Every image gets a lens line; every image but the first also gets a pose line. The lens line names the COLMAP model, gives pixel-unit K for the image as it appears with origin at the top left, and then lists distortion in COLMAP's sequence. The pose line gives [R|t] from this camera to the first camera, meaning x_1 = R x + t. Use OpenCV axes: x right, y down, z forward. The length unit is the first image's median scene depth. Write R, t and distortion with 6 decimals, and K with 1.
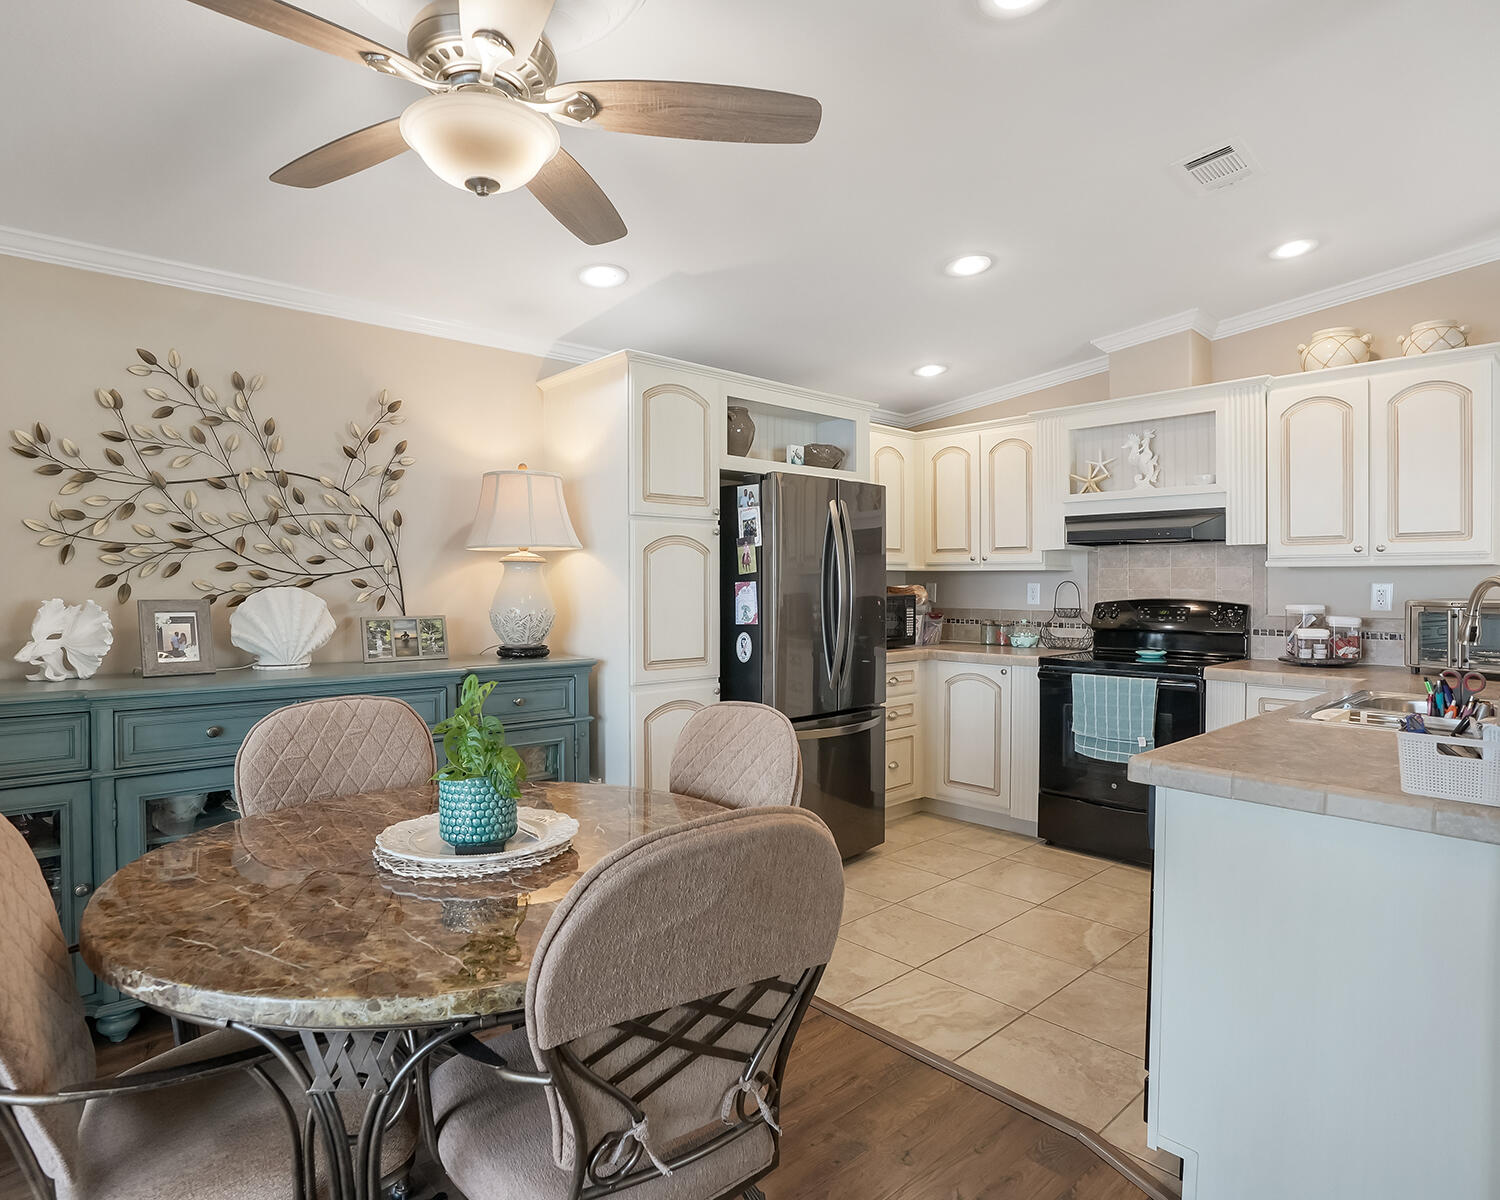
lens RADIAL K [[839.9, 0, 741.8], [0, 839.9, 594.0], [0, 0, 1]] dist [-0.077819, 0.032841]
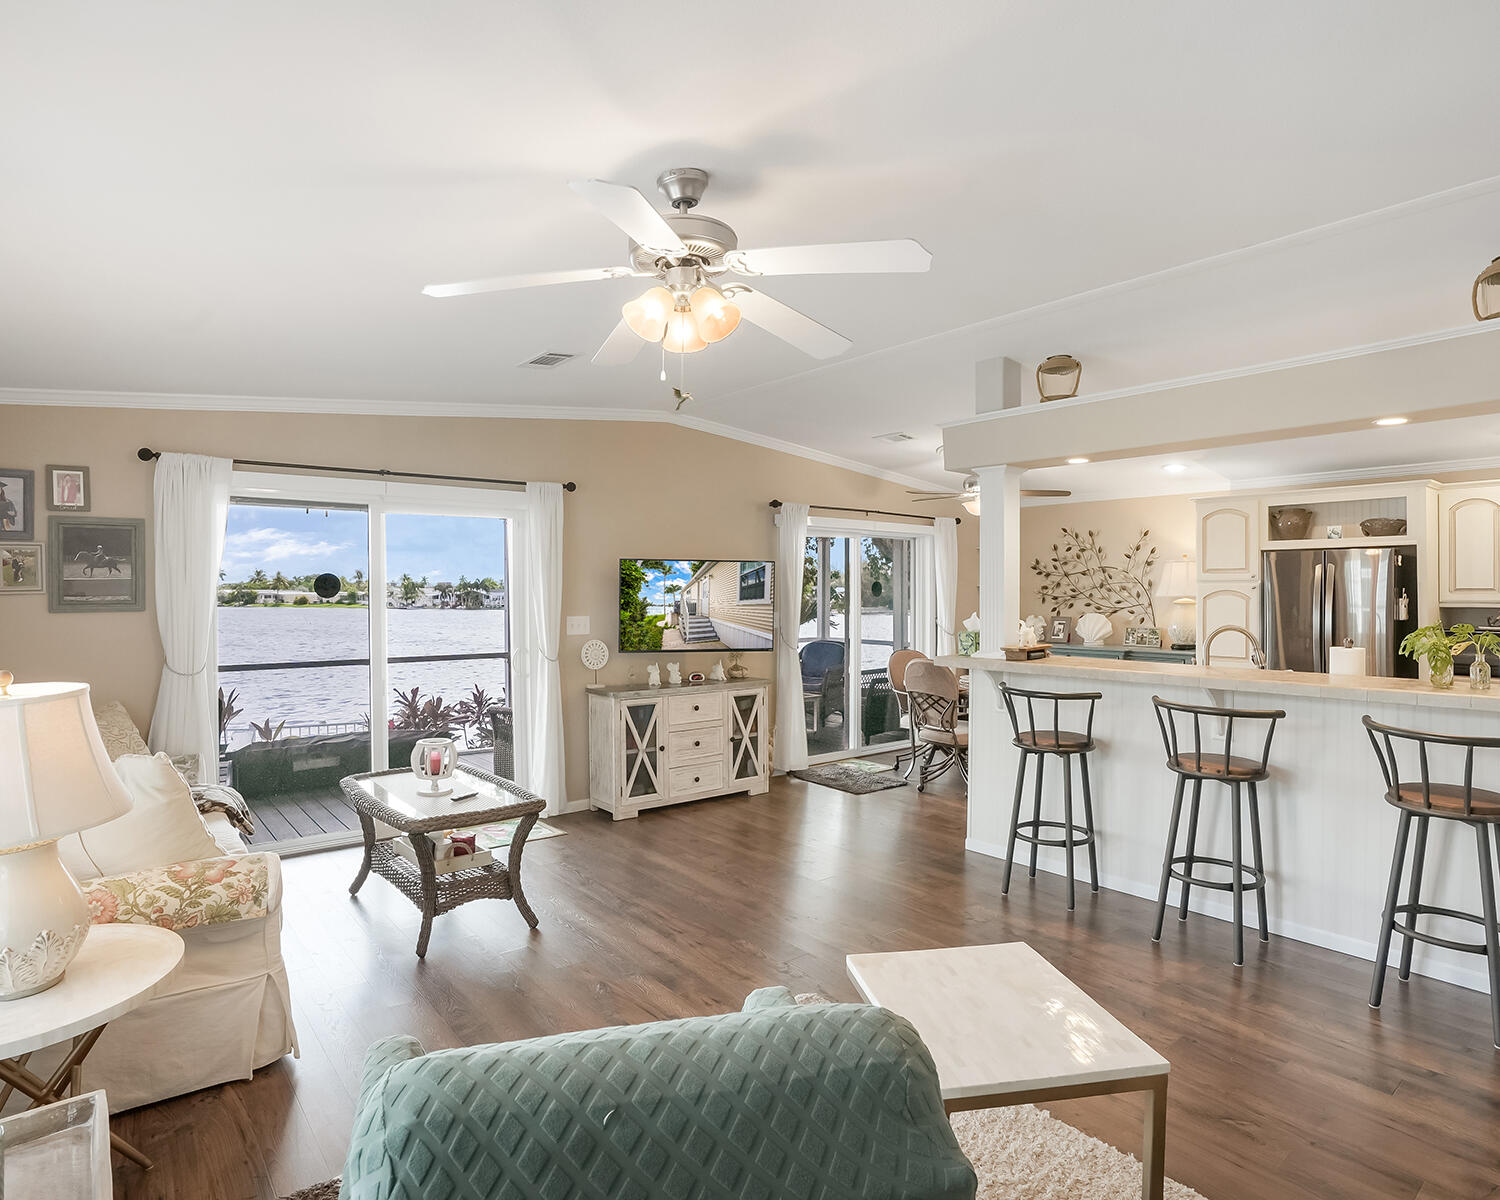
lens RADIAL K [[846.1, 0, 745.9], [0, 846.1, 591.2], [0, 0, 1]] dist [-0.078352, 0.036824]
pose [[-0.043367, -0.000512, -0.999059, 1.867555], [-0.011876, 0.999929, 0.000003, -0.056405], [0.998989, 0.011865, -0.043370, 0.016069]]
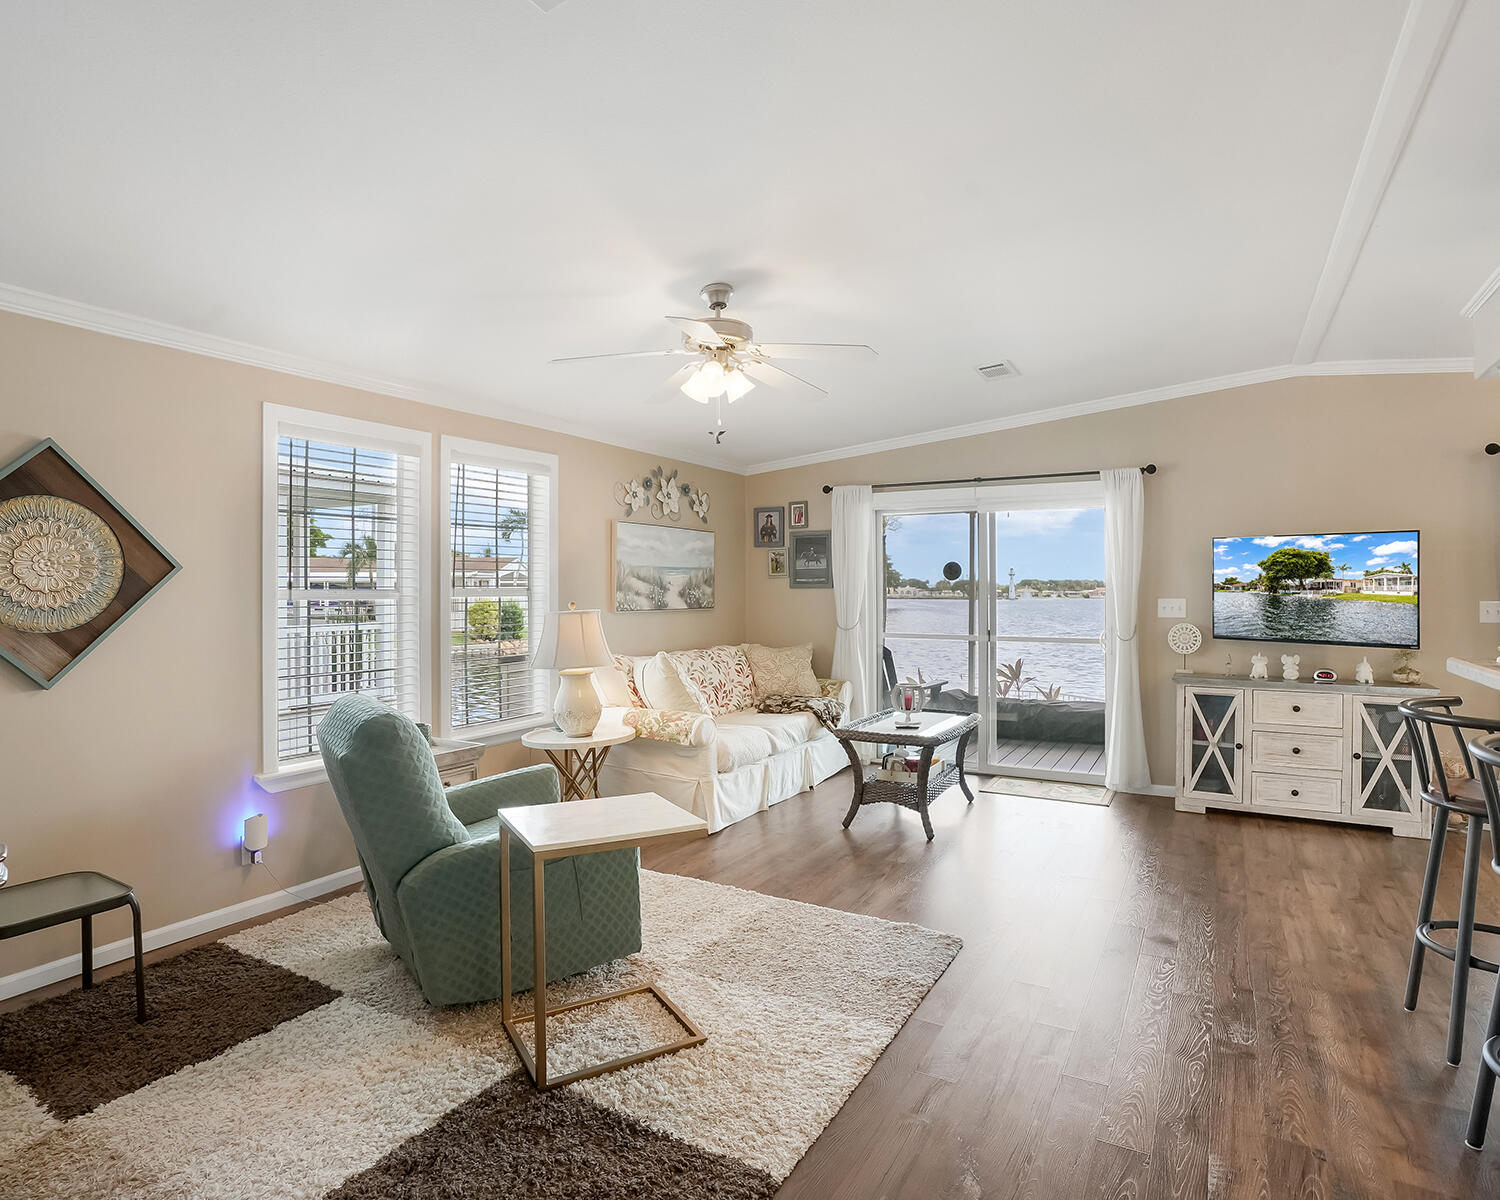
lens RADIAL K [[839.9, 0, 741.8], [0, 839.9, 594.0], [0, 0, 1]] dist [-0.077819, 0.032841]
pose [[-0.950861, 0.001030, -0.309618, 1.494881], [-0.004869, 0.999821, 0.018279, -0.036835], [0.309581, 0.018888, -0.950685, 0.901362]]
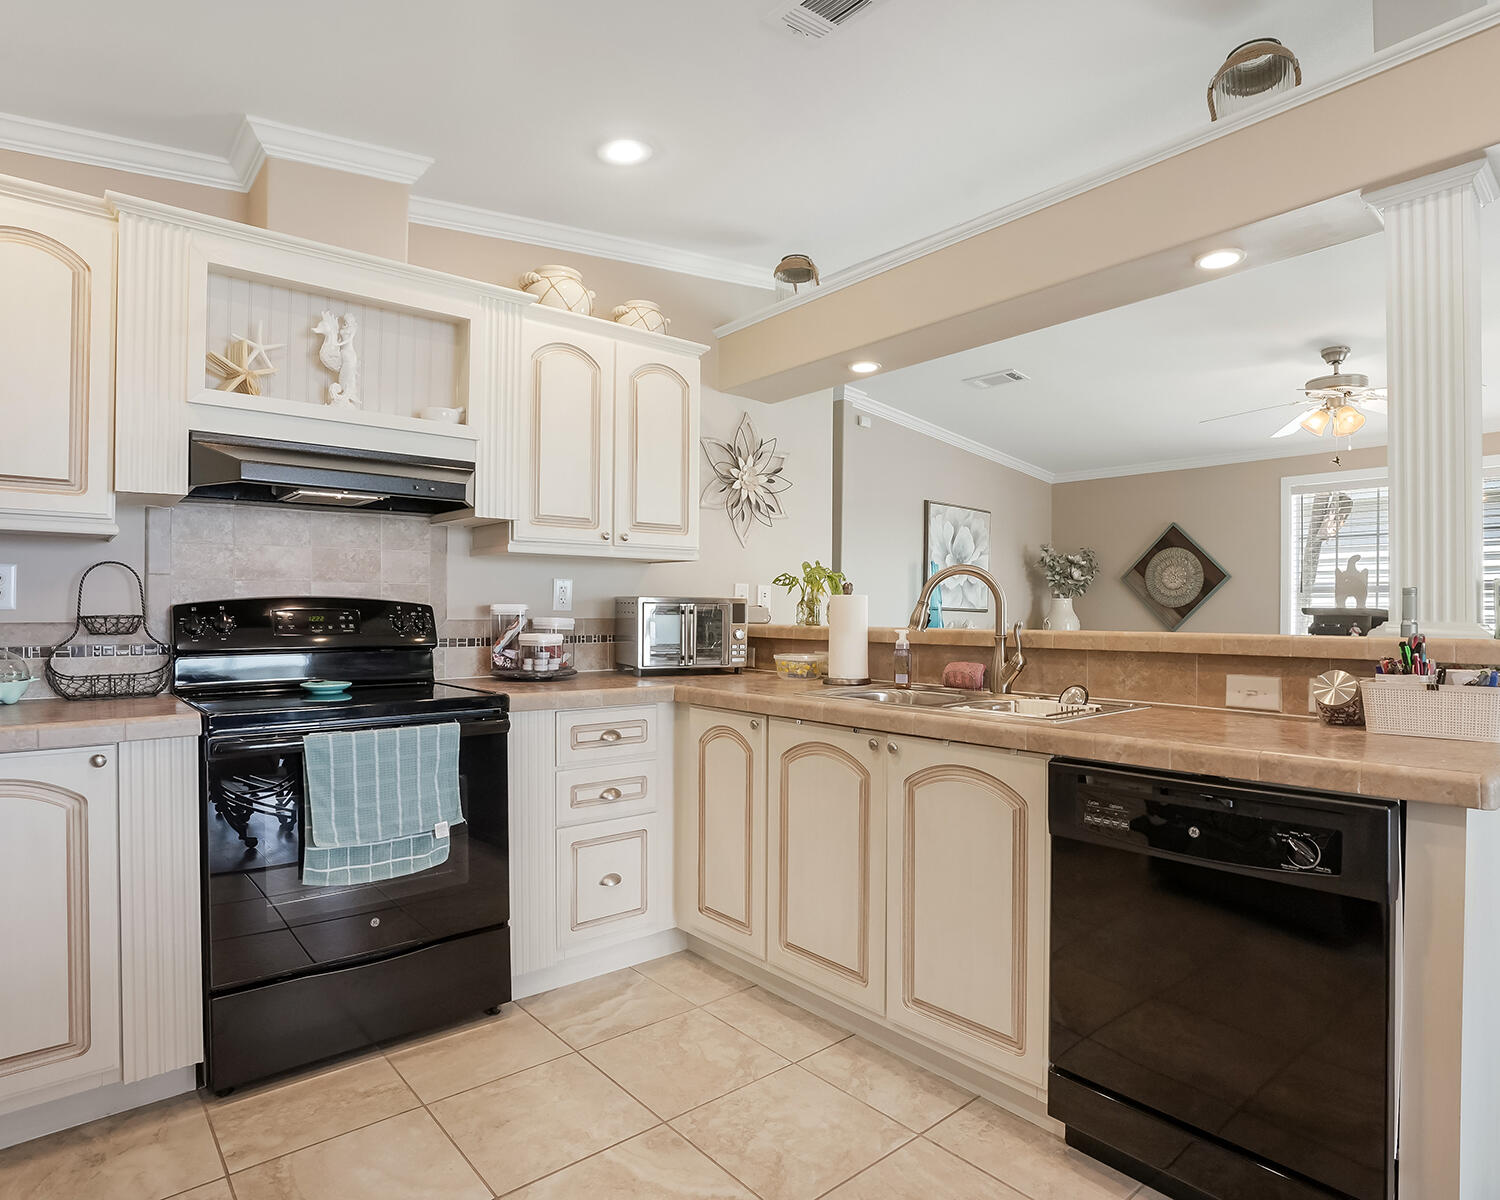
lens RADIAL K [[859.2, 0, 743.7], [0, 859.2, 611.8], [0, 0, 1]] dist [-0.075376, 0.034996]
pose [[0.027284, -0.001039, 0.999627, -0.137453], [0.008297, 0.999965, 0.000813, 0.024666], [-0.999593, 0.008272, 0.027292, 0.844372]]
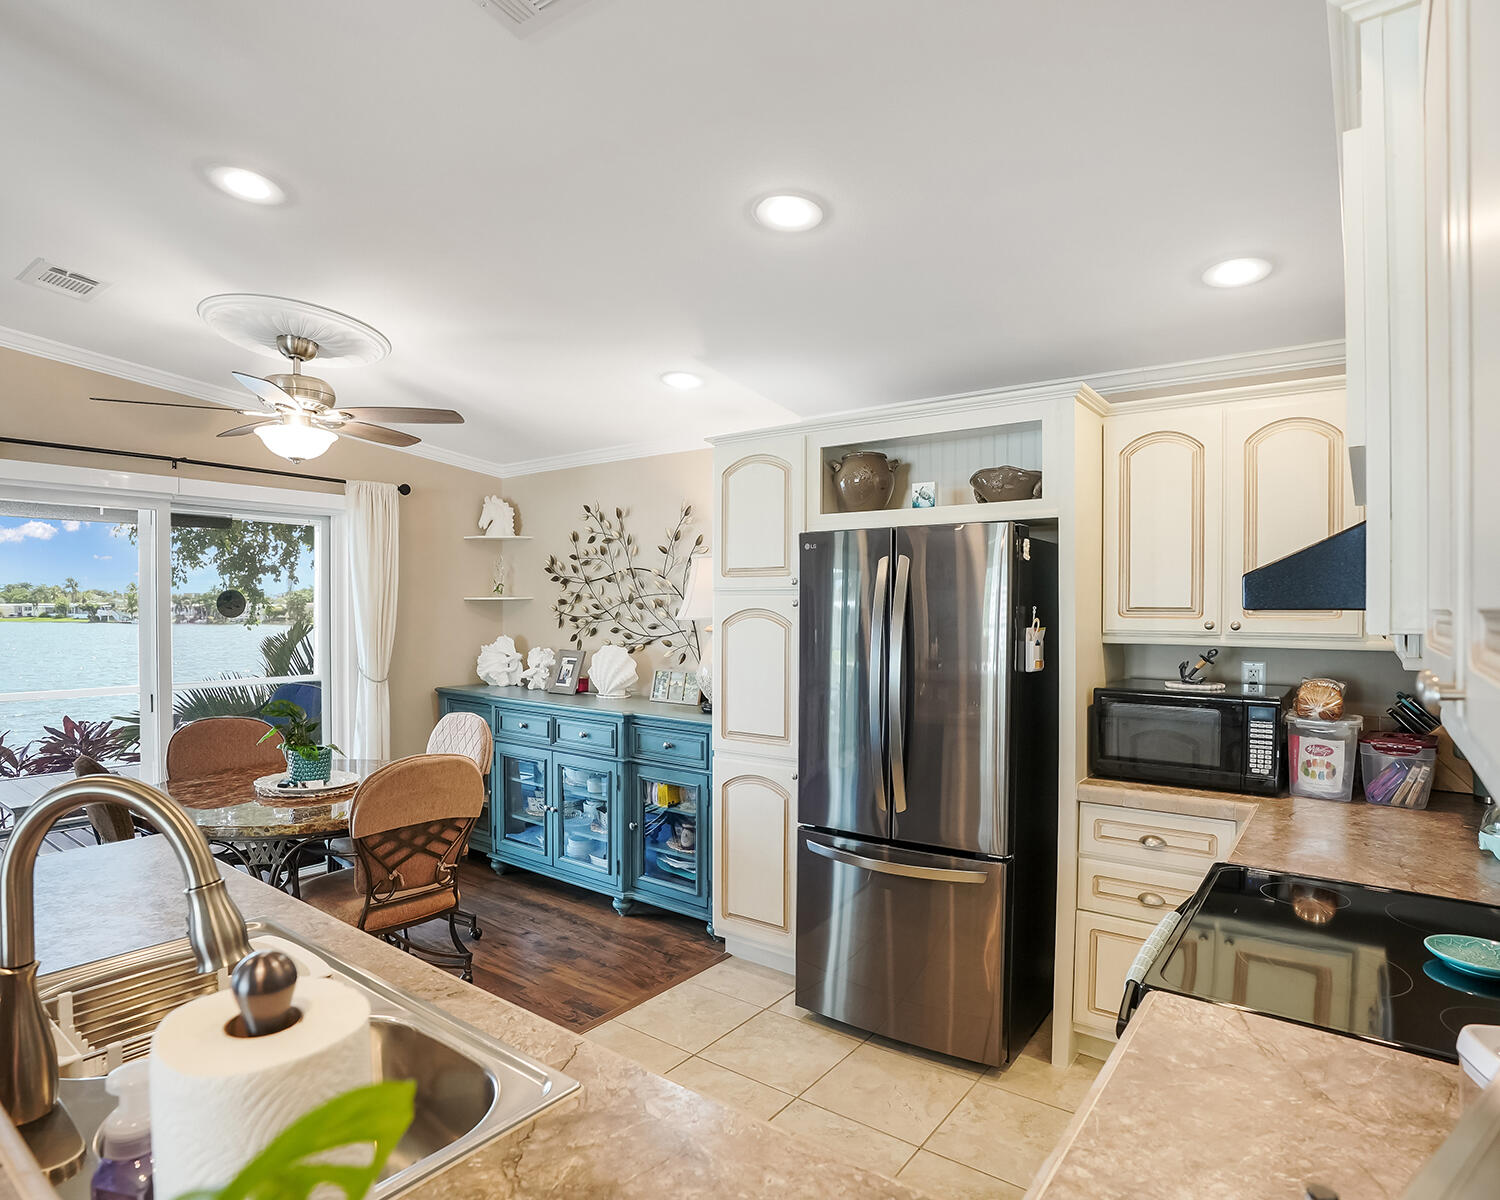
lens RADIAL K [[851.8, 0, 749.6], [0, 851.8, 624.0], [0, 0, 1]] dist [-0.081873, 0.038768]
pose [[0.199382, 0.021606, -0.979684, 0.933303], [-0.017036, 0.999682, 0.018580, -0.072068], [0.979774, 0.012986, 0.199687, 0.822040]]
